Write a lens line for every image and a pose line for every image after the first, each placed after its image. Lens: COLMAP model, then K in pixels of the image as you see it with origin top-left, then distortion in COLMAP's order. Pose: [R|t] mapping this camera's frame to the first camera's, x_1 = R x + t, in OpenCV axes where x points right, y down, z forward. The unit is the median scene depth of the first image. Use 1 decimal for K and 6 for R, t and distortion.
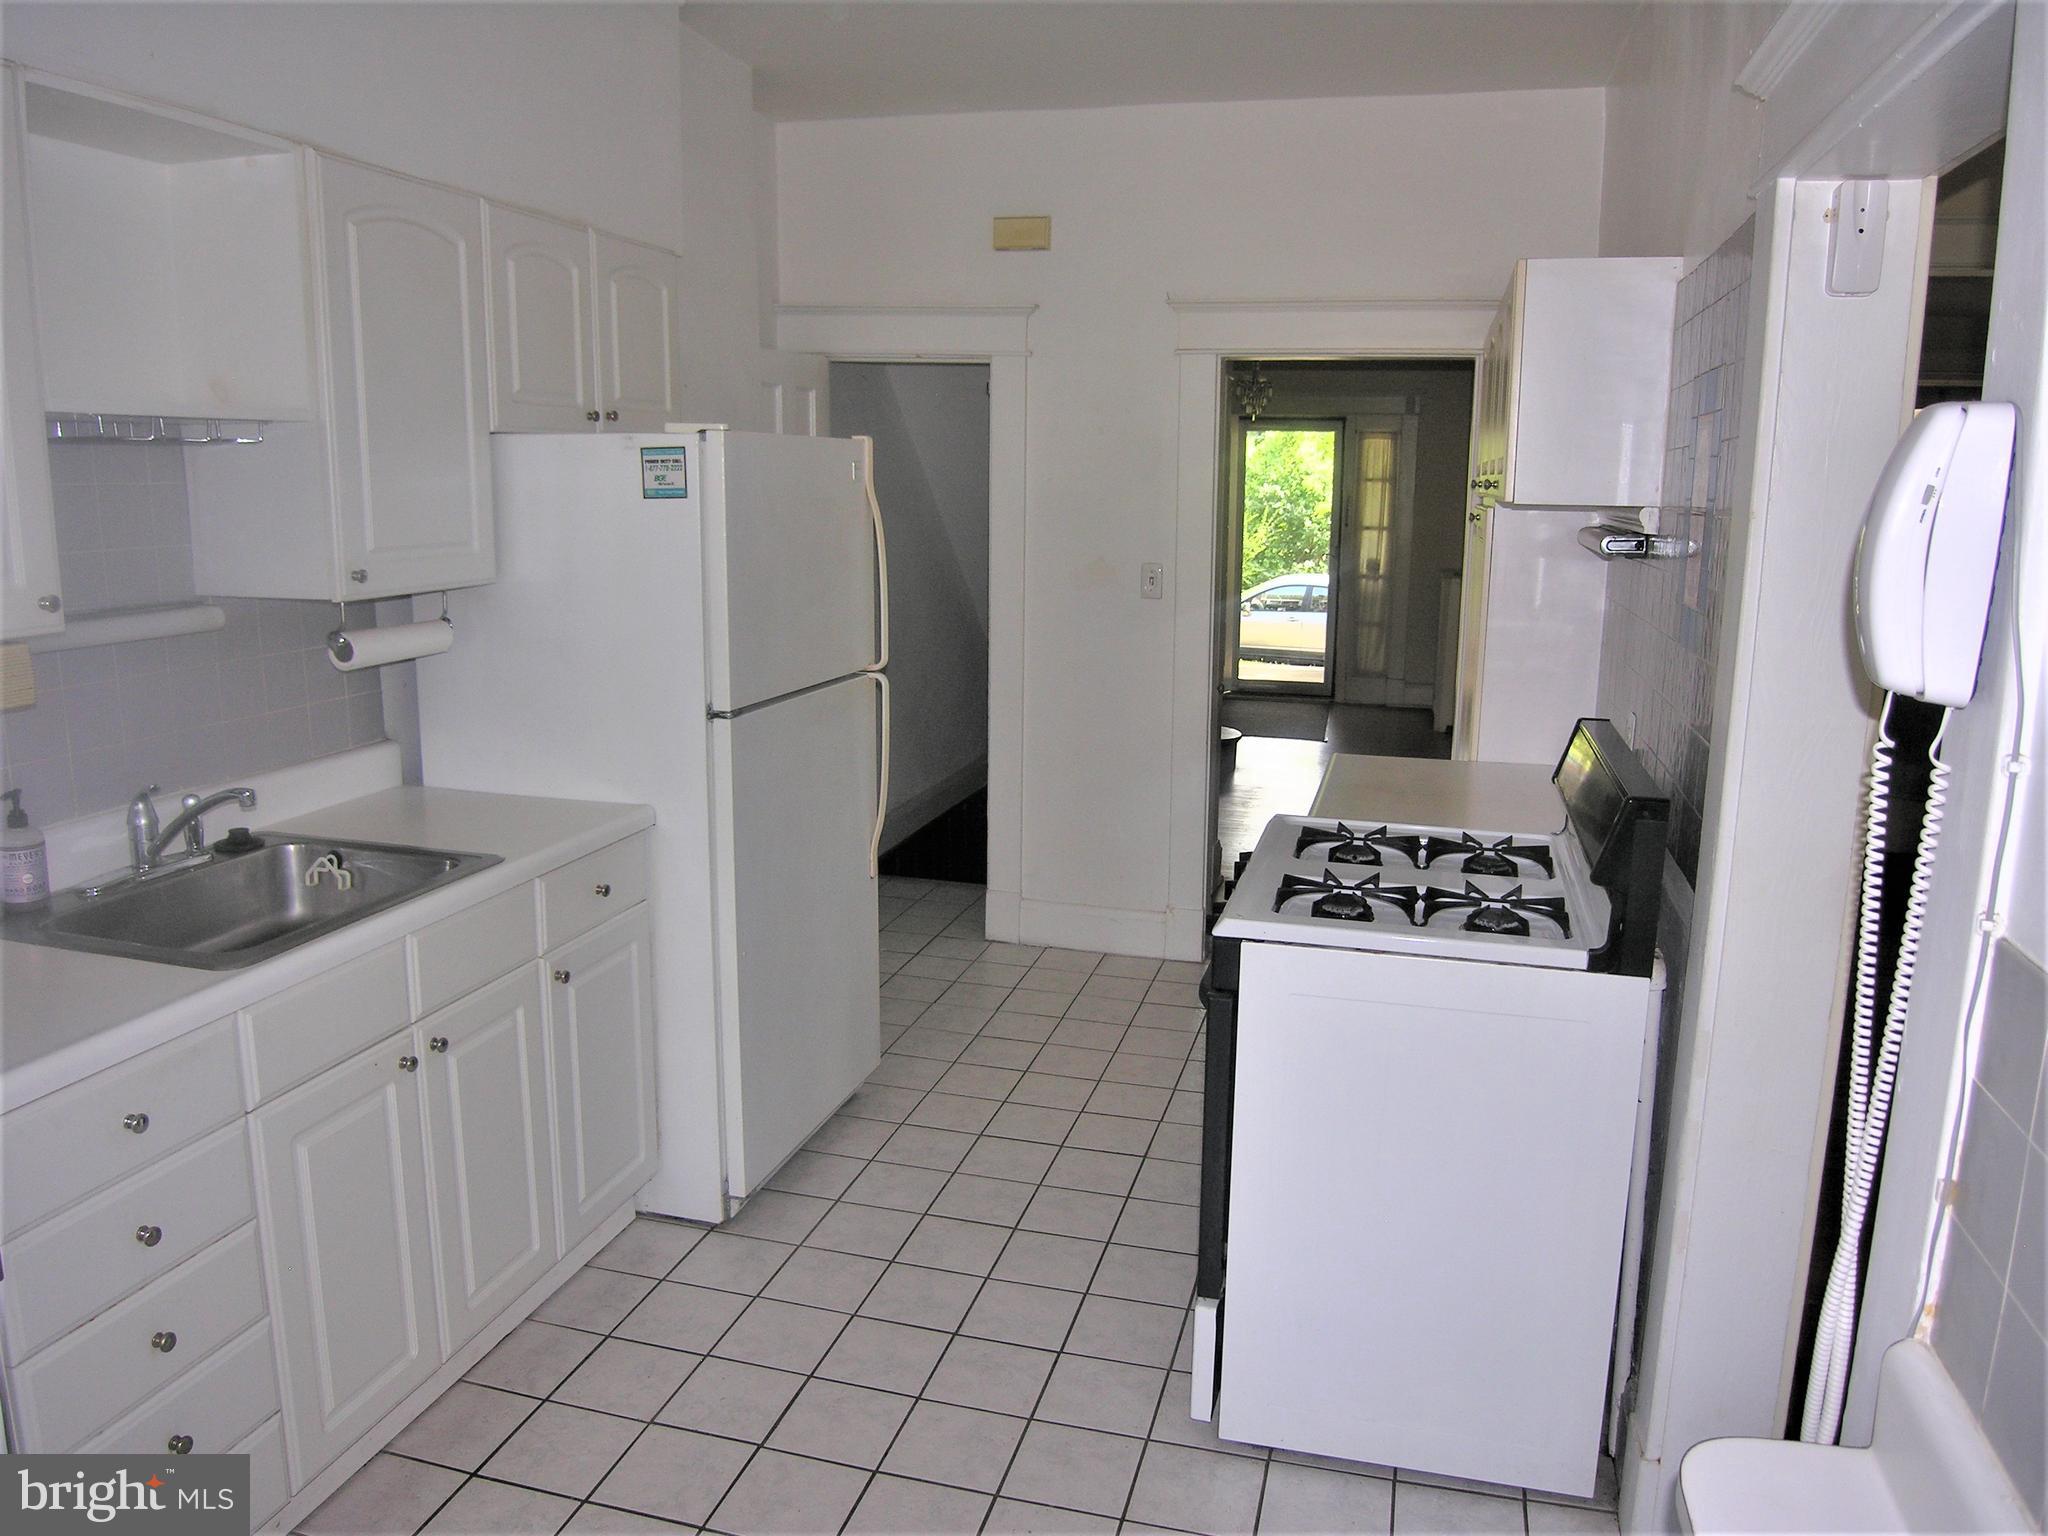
lens RADIAL K [[1479.0, 0, 1023.3], [0, 1479.0, 770.3], [0, 0, 1]] dist [-0.056460, 0.000792]
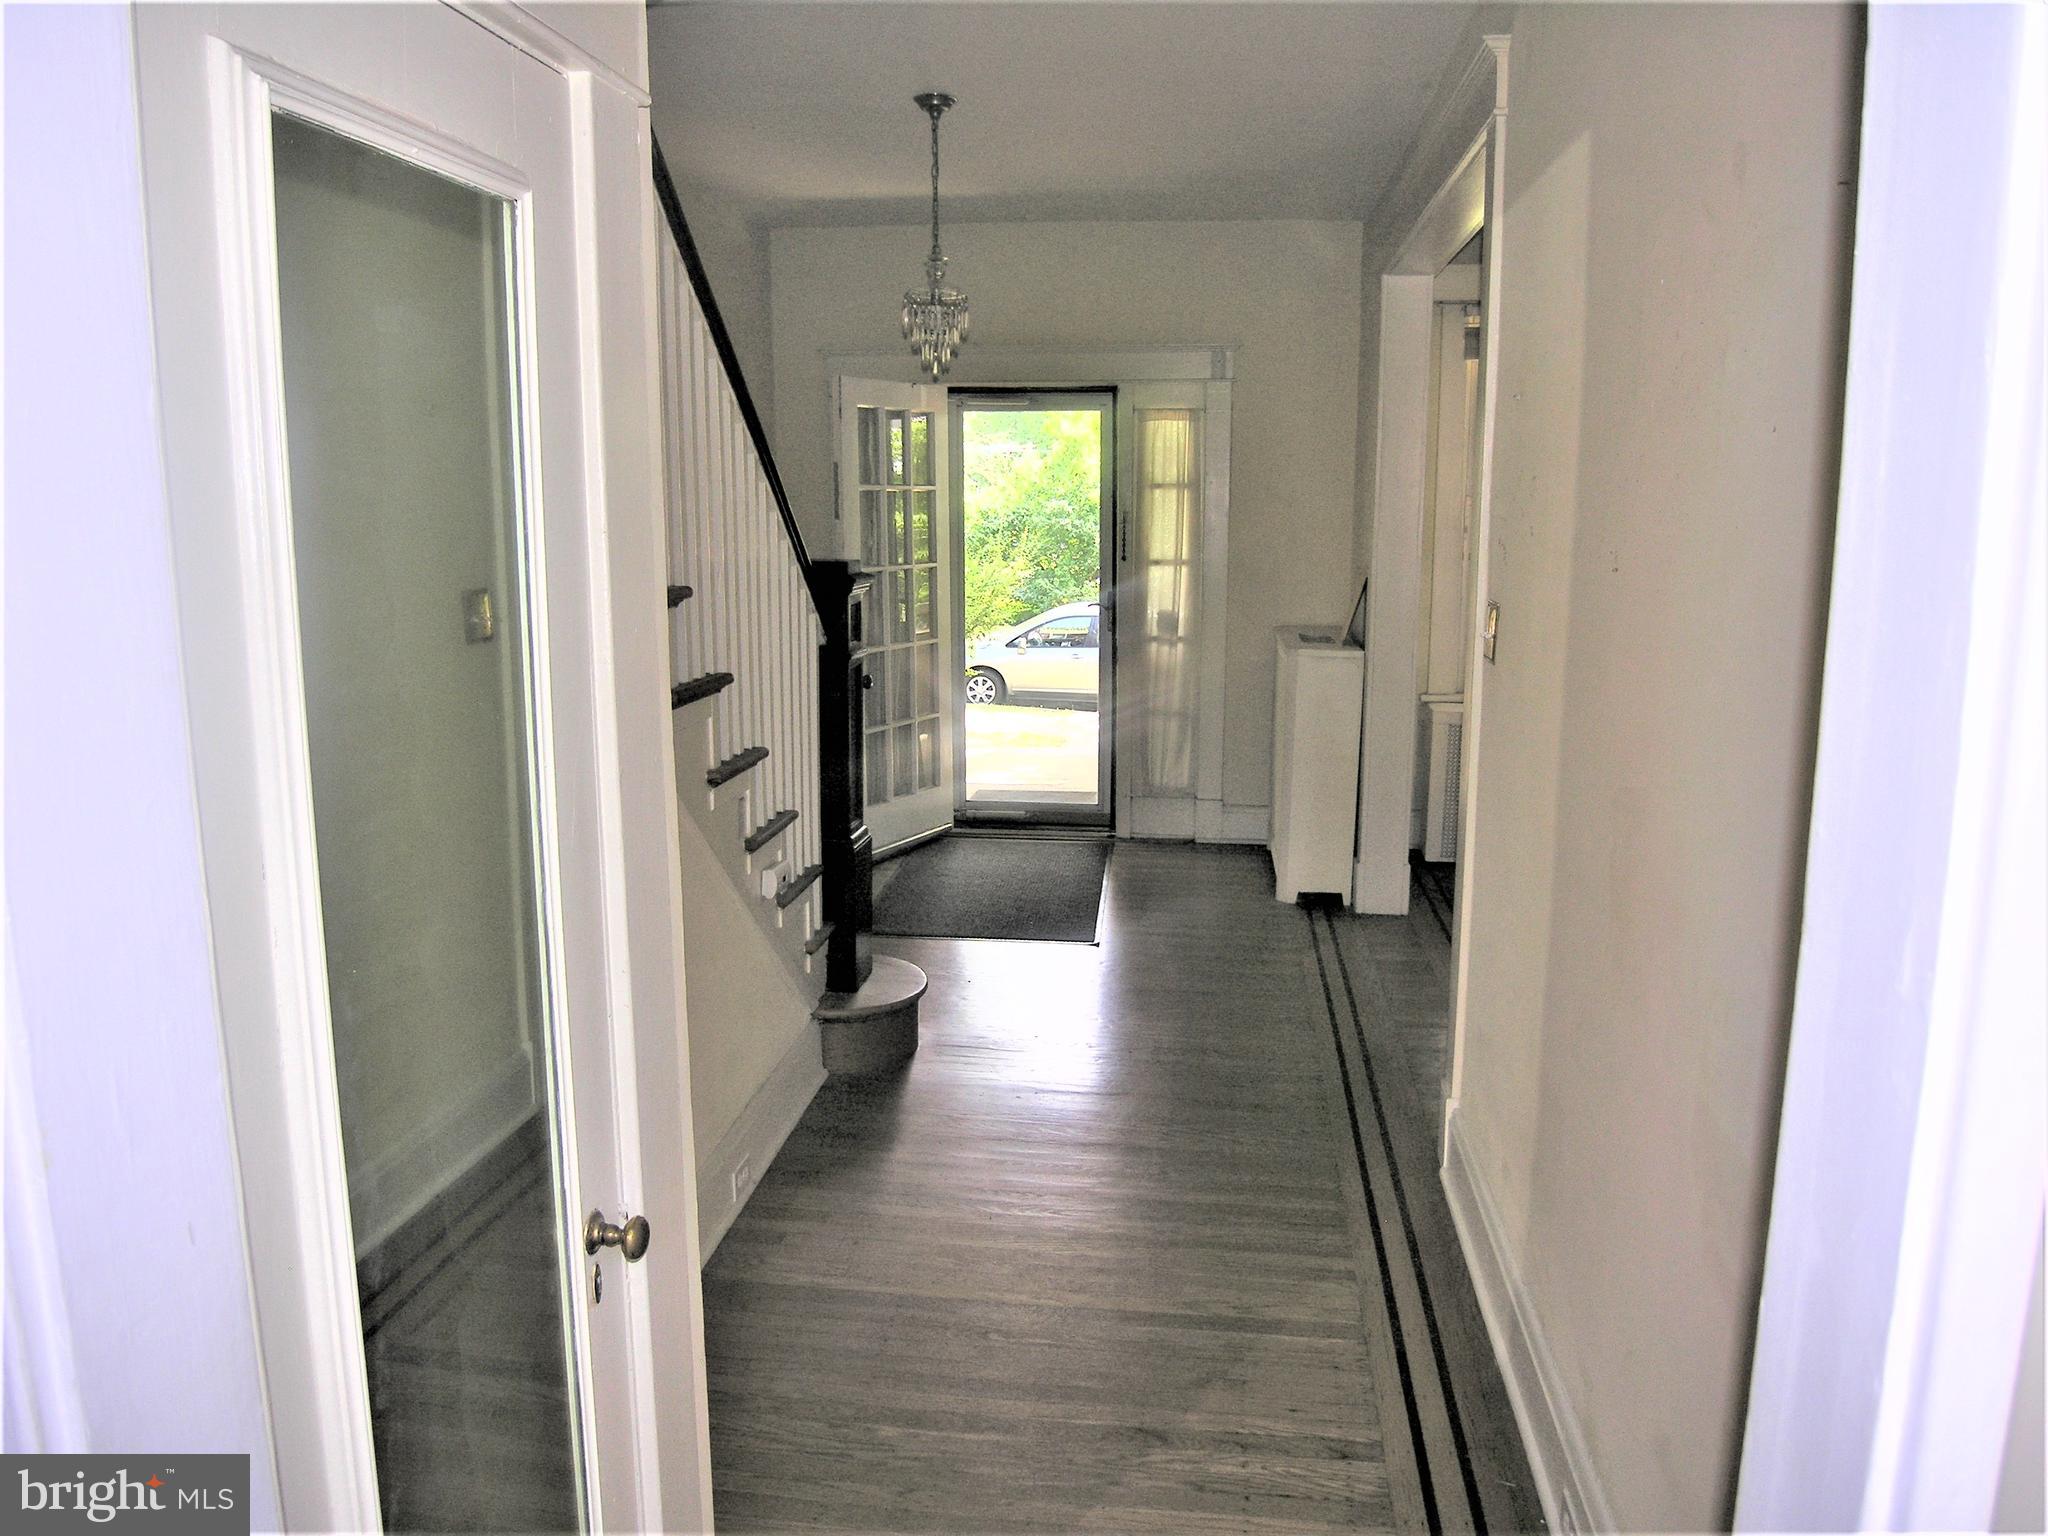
lens RADIAL K [[1479.0, 0, 1021.1], [0, 1479.0, 763.4], [0, 0, 1]] dist [-0.056460, 0.000792]
pose [[0.990986, -0.033908, 0.129601, 0.091770], [0.035977, 0.999259, -0.013654, -0.072498], [-0.129042, 0.018193, 0.991472, 0.384254]]
